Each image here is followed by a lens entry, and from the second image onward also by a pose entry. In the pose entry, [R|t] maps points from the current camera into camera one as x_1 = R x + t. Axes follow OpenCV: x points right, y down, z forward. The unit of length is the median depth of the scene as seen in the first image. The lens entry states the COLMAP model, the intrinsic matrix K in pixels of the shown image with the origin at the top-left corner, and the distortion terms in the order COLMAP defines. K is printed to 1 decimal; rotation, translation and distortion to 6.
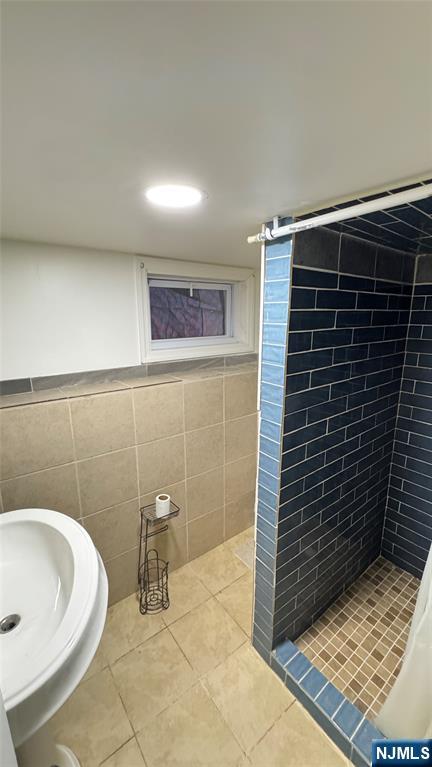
lens RADIAL K [[307.9, 0, 216.9], [0, 307.9, 383.6], [0, 0, 1]] dist [-0.001370, 0.000048]
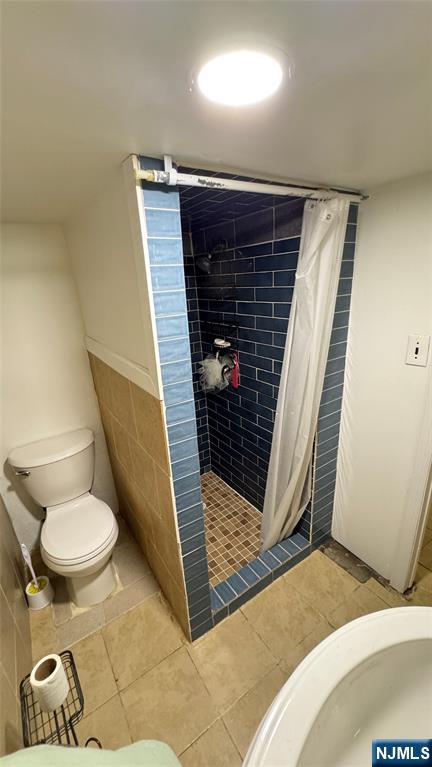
lens RADIAL K [[307.9, 0, 216.9], [0, 307.9, 383.6], [0, 0, 1]] dist [-0.001370, 0.000048]
pose [[0.072851, -0.327332, 0.942097, -0.683919], [0.279209, 0.913529, 0.295815, -0.173878], [-0.957463, 0.241492, 0.157945, 0.793554]]
